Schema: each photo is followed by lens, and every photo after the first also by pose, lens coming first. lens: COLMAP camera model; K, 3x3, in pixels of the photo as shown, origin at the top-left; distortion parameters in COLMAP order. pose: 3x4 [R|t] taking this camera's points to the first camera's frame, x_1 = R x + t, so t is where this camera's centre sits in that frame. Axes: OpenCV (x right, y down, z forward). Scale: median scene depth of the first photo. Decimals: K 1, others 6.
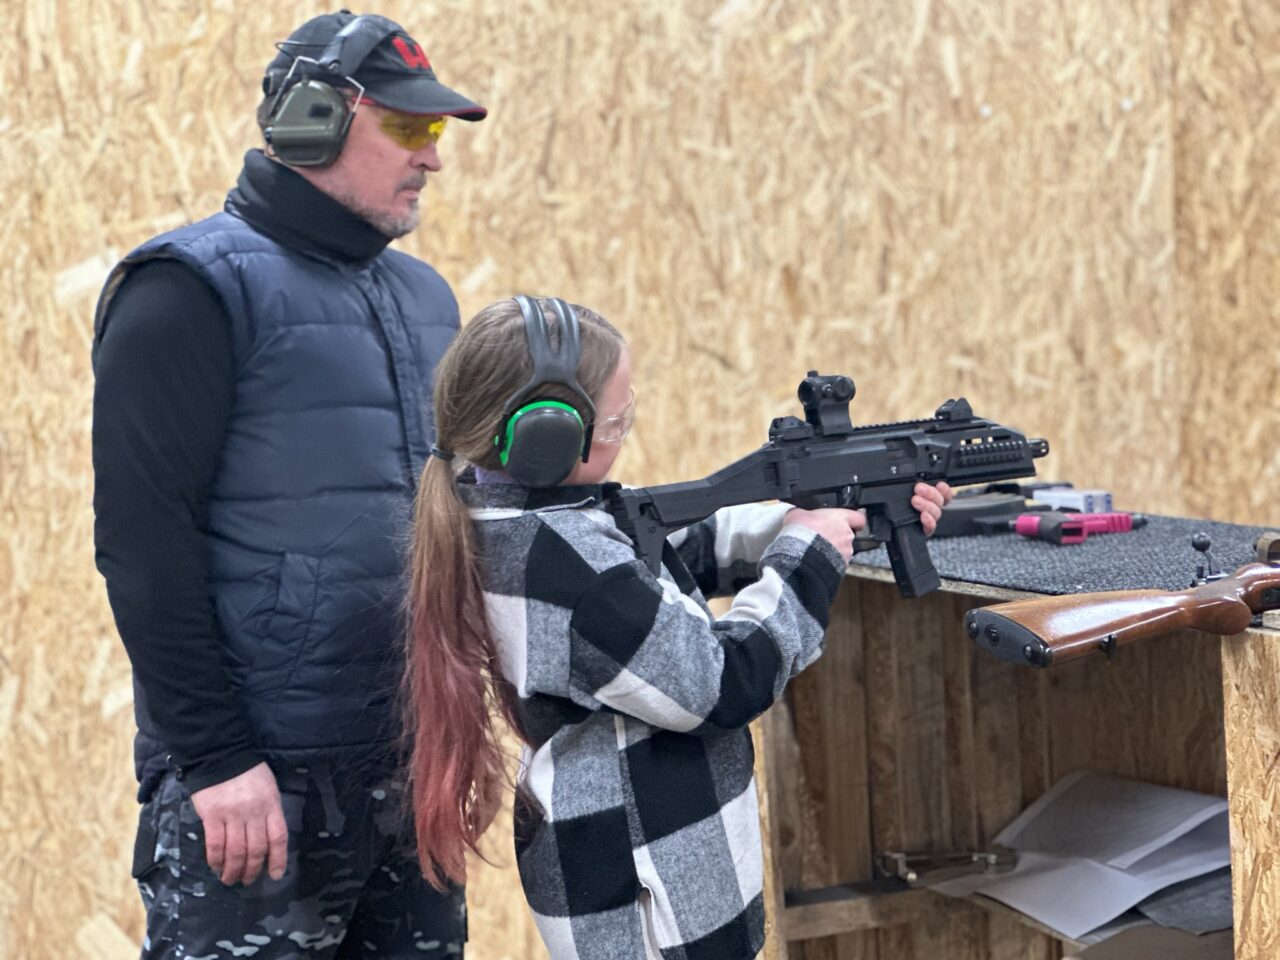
lens RADIAL K [[2823.3, 0, 606.2], [0, 2823.3, 432.2], [0, 0, 1]] dist [0.219475, 0.000000]
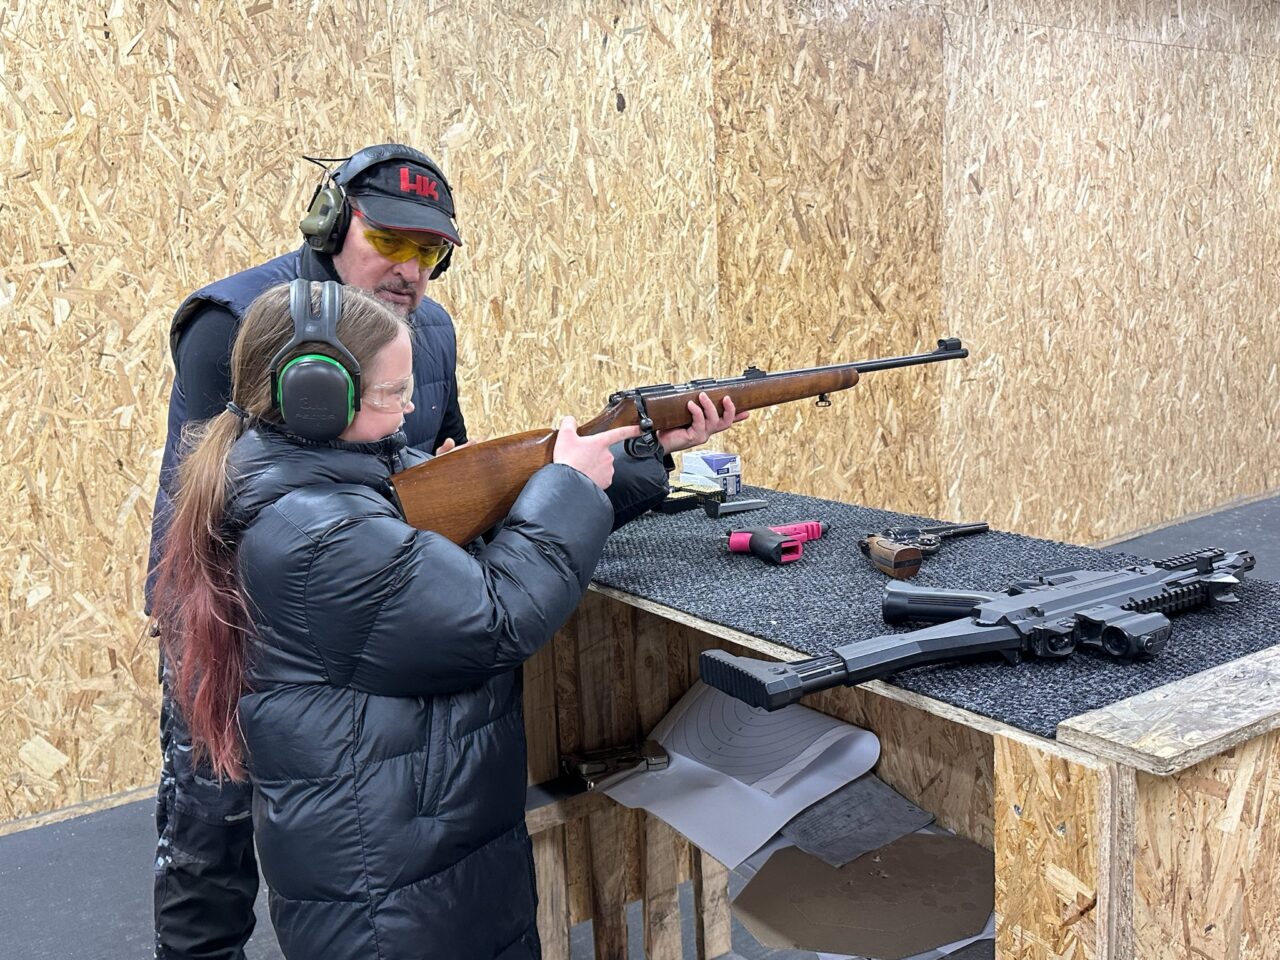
lens RADIAL K [[1160.1, 0, 628.5], [0, 1160.1, 491.8], [0, 0, 1]] dist [0.014379, 0.000000]
pose [[0.985807, -0.025398, 0.165952, 0.028343], [0.008197, 0.994593, 0.103527, -0.017365], [-0.167684, -0.100697, 0.980684, 0.339770]]
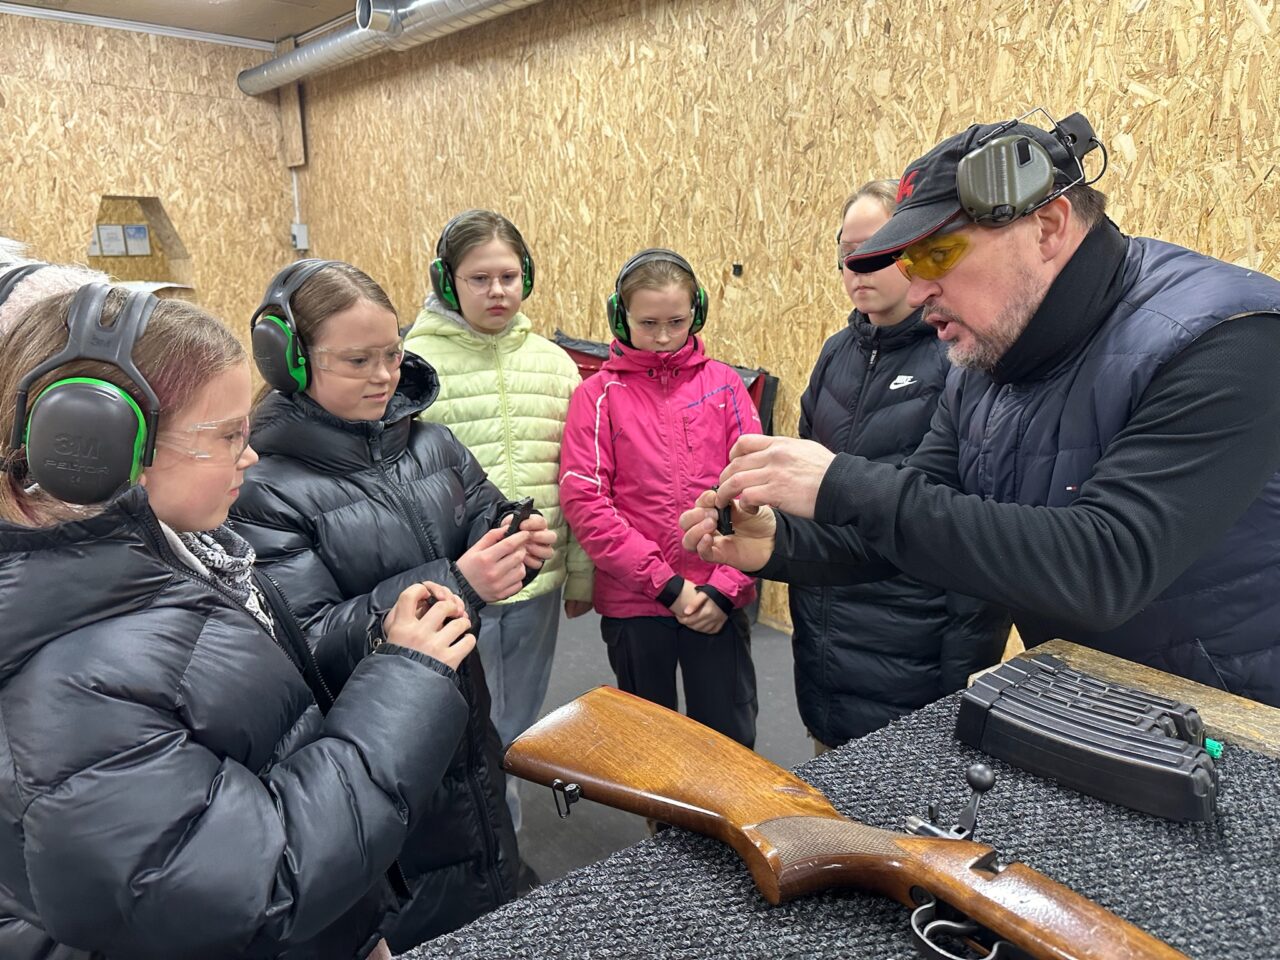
lens RADIAL K [[891.0, 0, 657.9], [0, 891.0, 471.6], [0, 0, 1]] dist [0.038855, -0.038503]
pose [[0.287840, 0.260969, -0.921435, 0.151131], [-0.071506, 0.965326, 0.251063, -0.046761], [0.955005, -0.006378, 0.296521, 0.554431]]
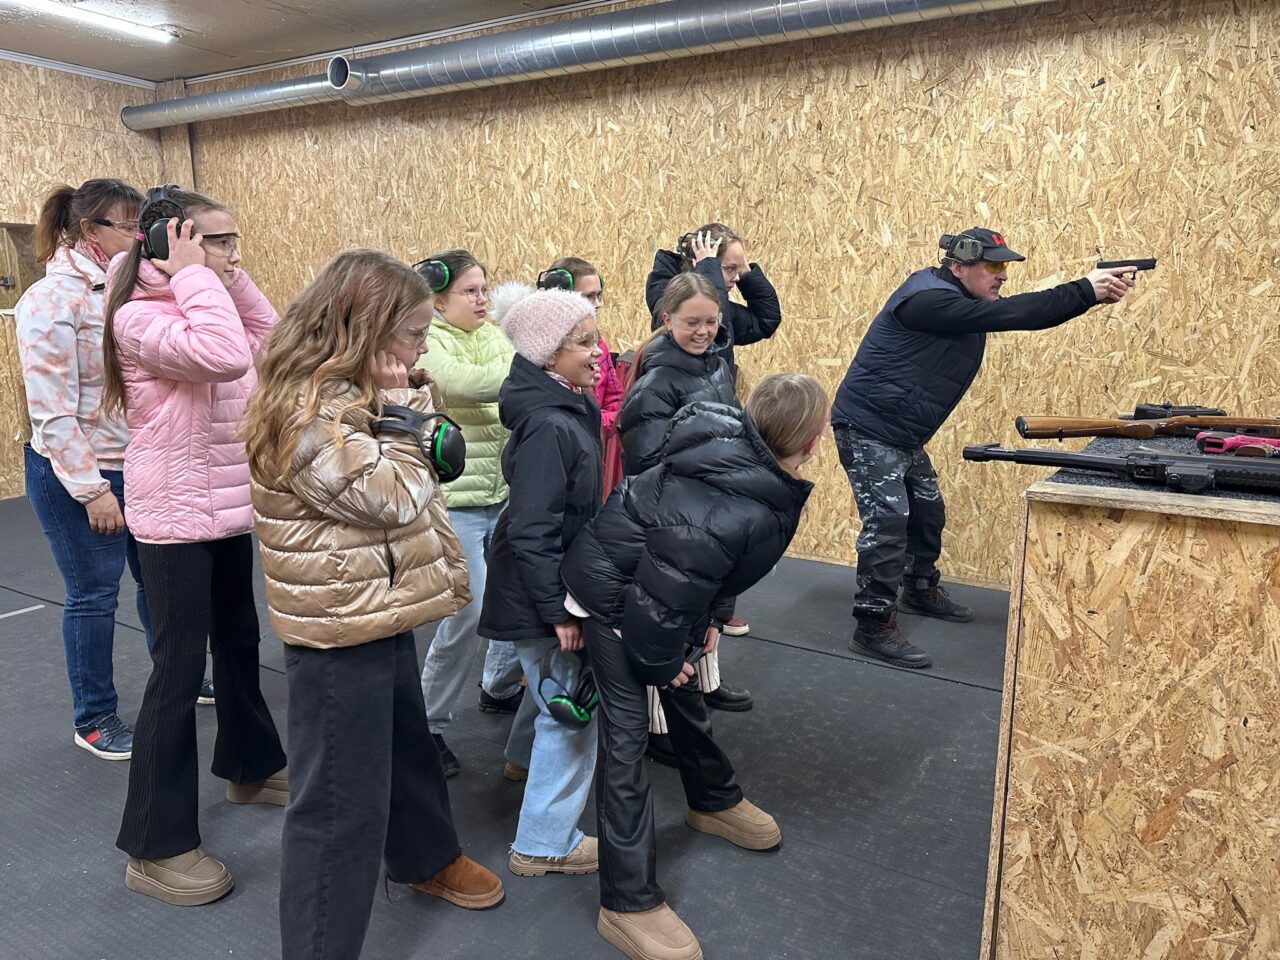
lens RADIAL K [[891.0, 0, 642.4], [0, 891.0, 478.0], [0, 0, 1]] dist [0.038855, -0.038503]
pose [[0.564697, 0.195779, -0.801741, 0.242793], [-0.076335, 0.979681, 0.185465, -0.007168], [0.821761, -0.043531, 0.568168, 0.256623]]
